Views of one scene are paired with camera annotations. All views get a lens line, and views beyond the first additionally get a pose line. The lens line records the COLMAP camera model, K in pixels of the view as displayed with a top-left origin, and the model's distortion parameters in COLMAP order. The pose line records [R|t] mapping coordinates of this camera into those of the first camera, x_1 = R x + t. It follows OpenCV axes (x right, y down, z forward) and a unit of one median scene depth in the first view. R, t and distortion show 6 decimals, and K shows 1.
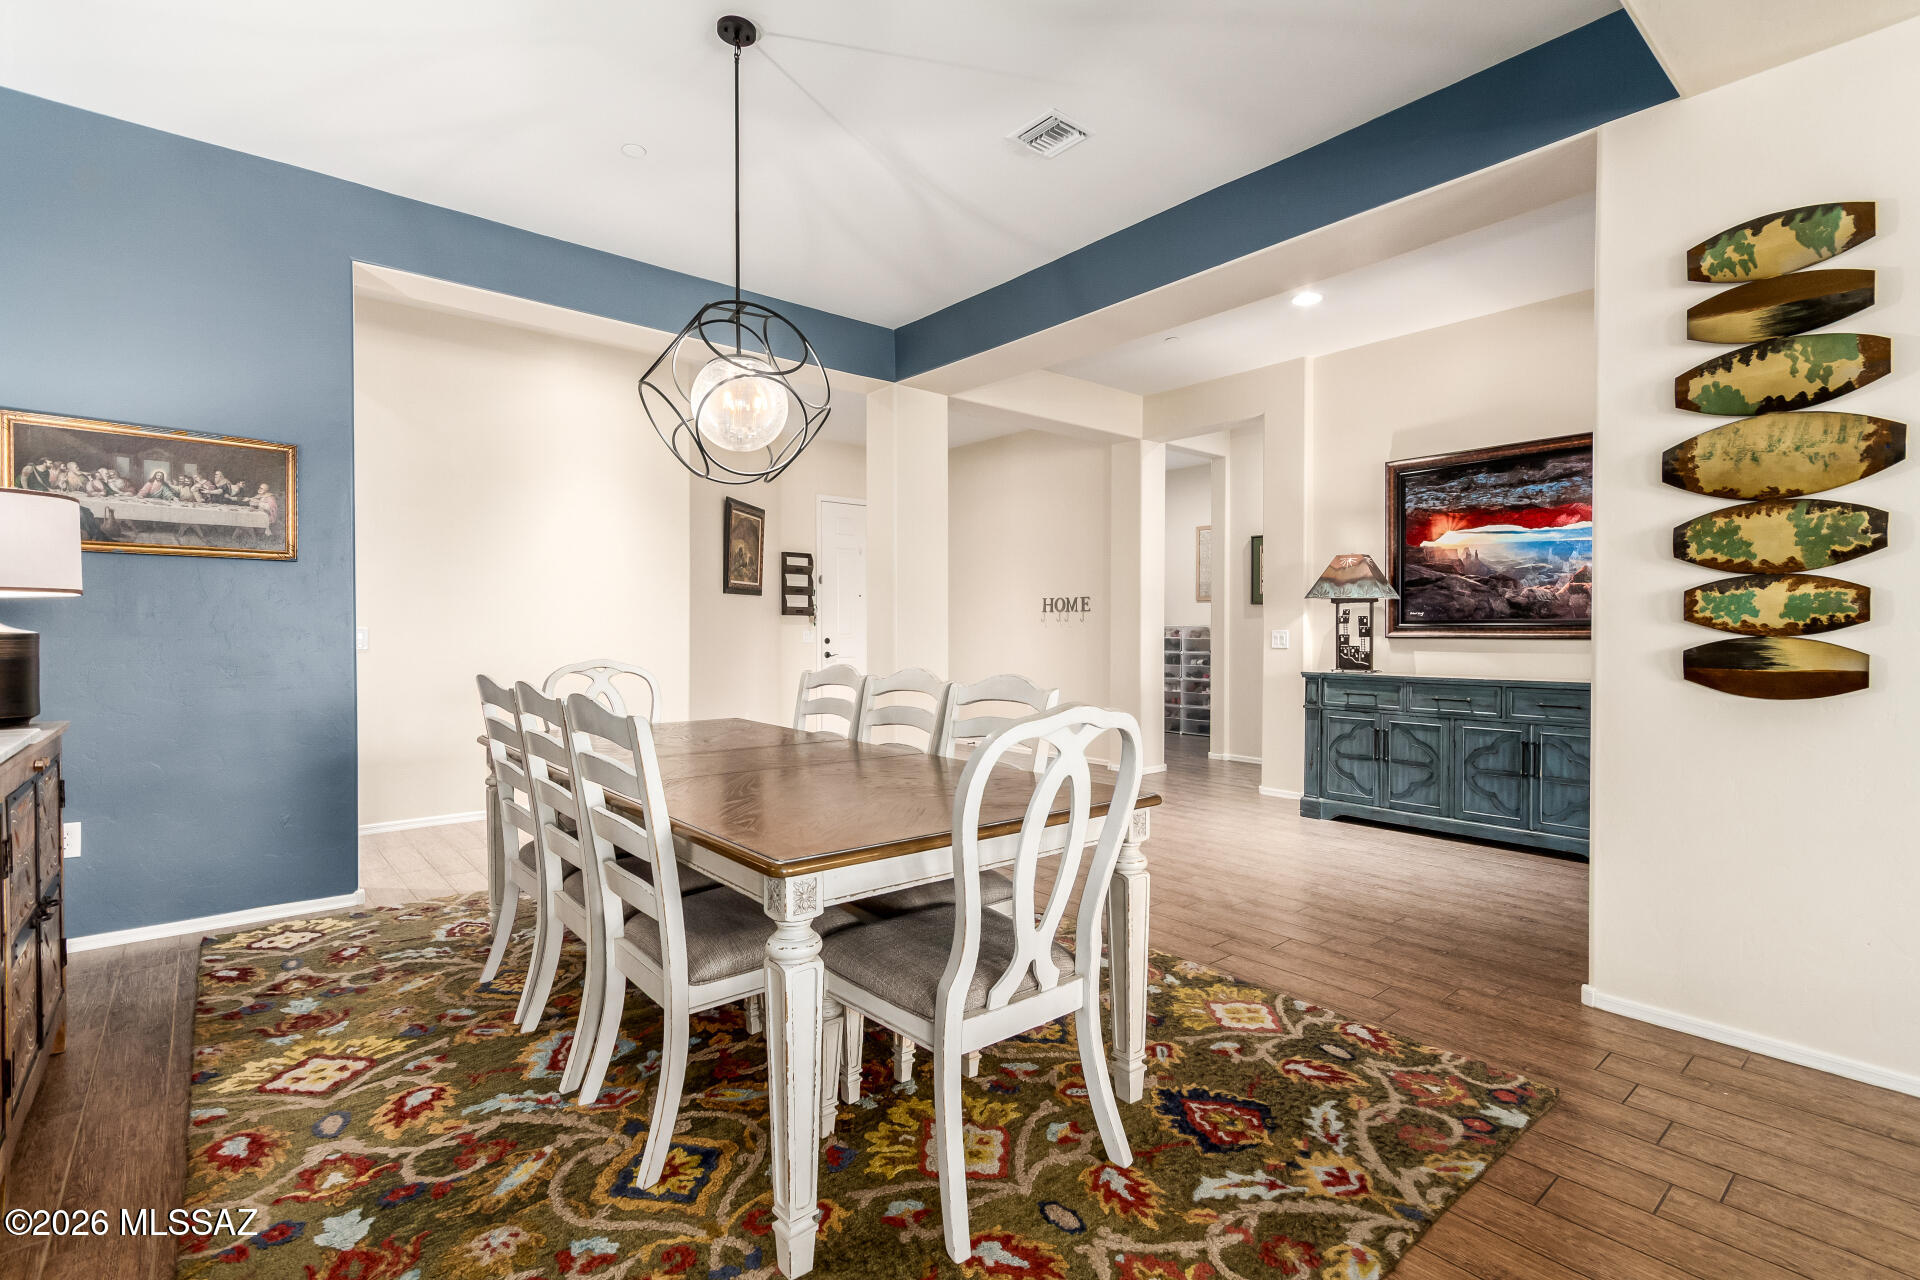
lens RADIAL K [[895.4, 0, 960.2], [0, 895.4, 647.0], [0, 0, 1]] dist [0.000771, 0.000197]
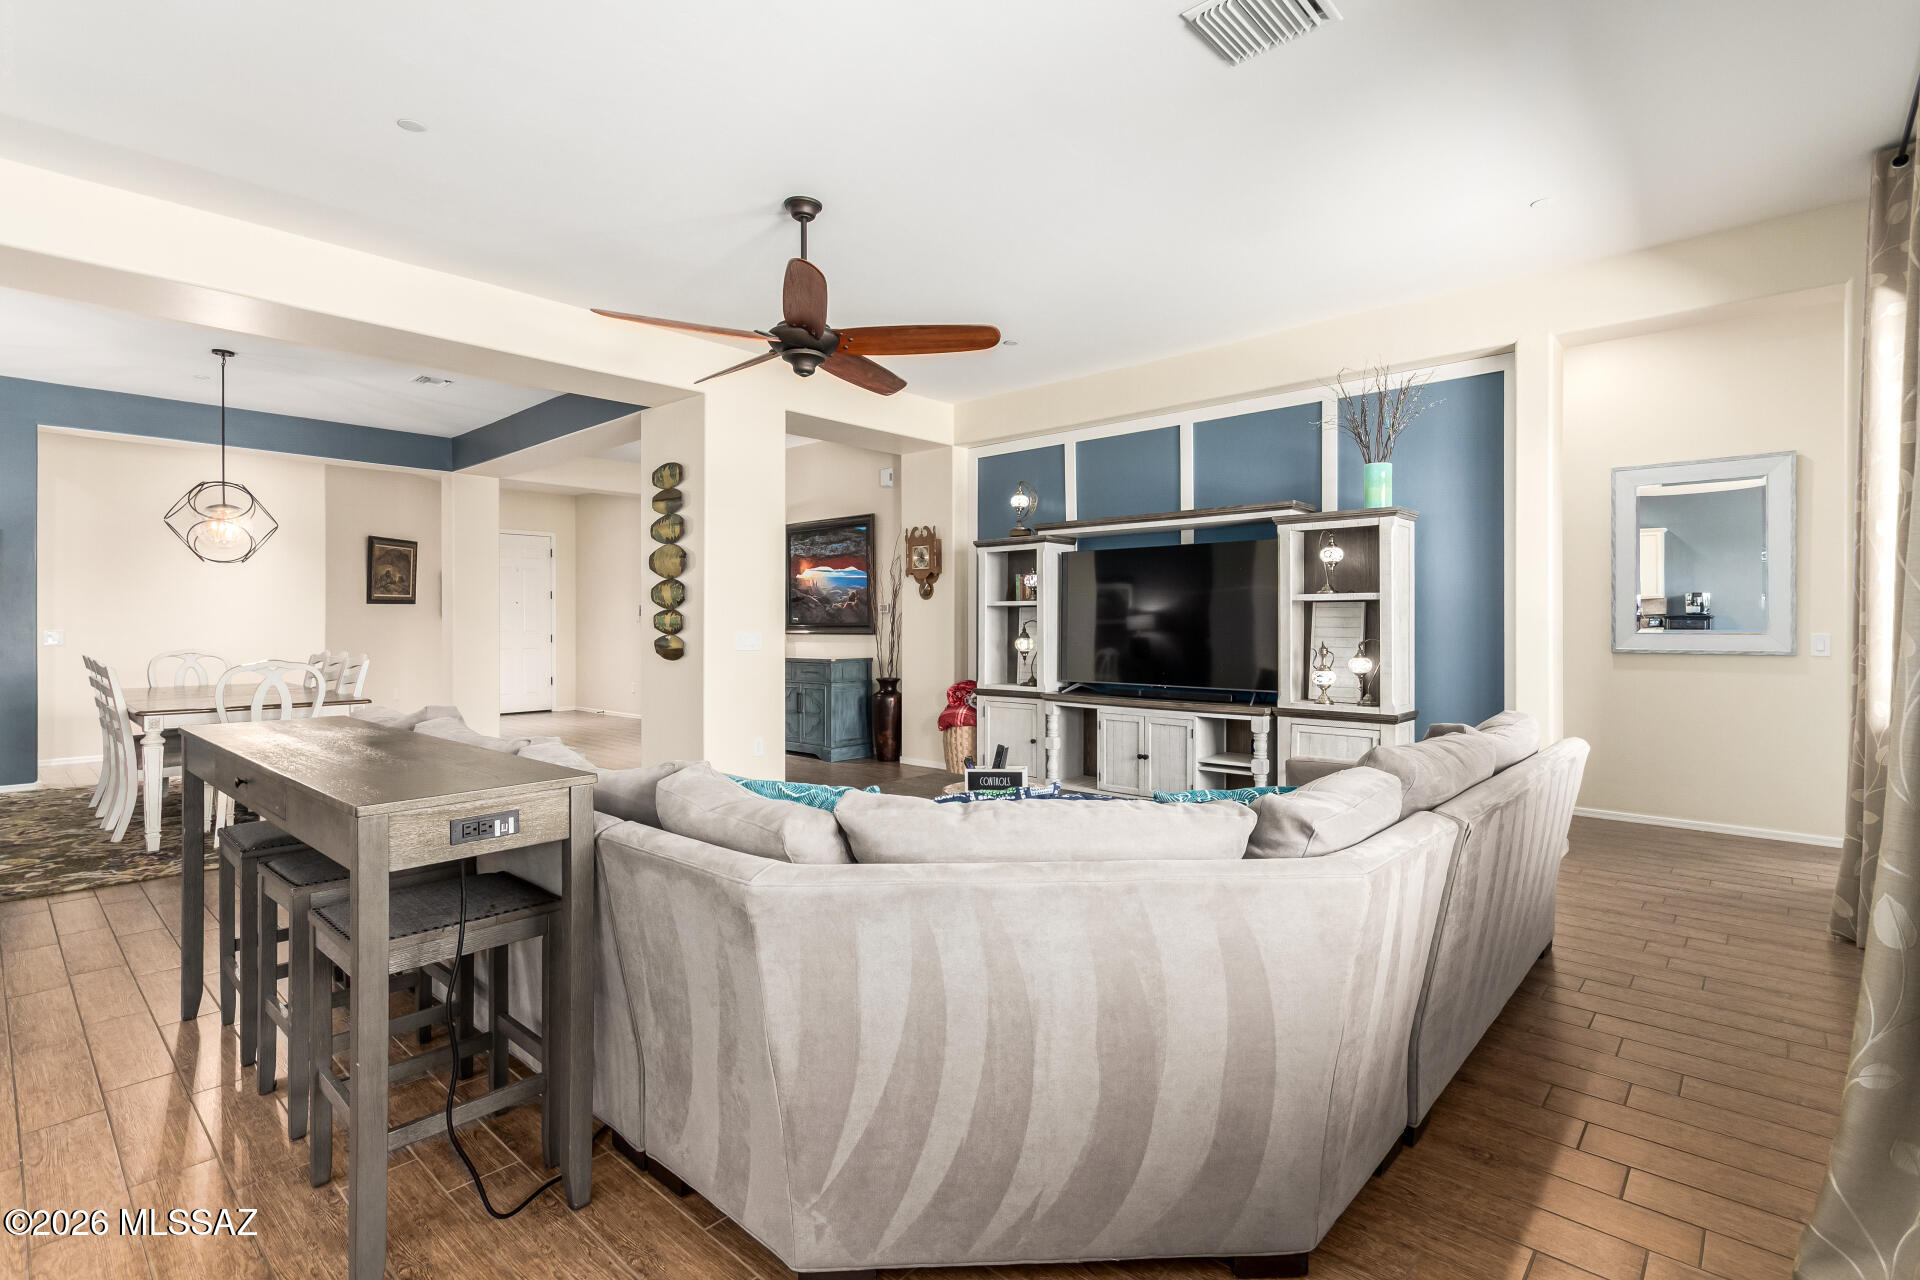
lens RADIAL K [[895.4, 0, 960.6], [0, 895.4, 627.0], [0, 0, 1]] dist [0.000771, 0.000197]
pose [[0.990800, -0.003614, 0.135289, 0.620678], [0.005525, 0.999890, -0.013756, 0.002065], [-0.135225, 0.014377, 0.990711, -0.696611]]
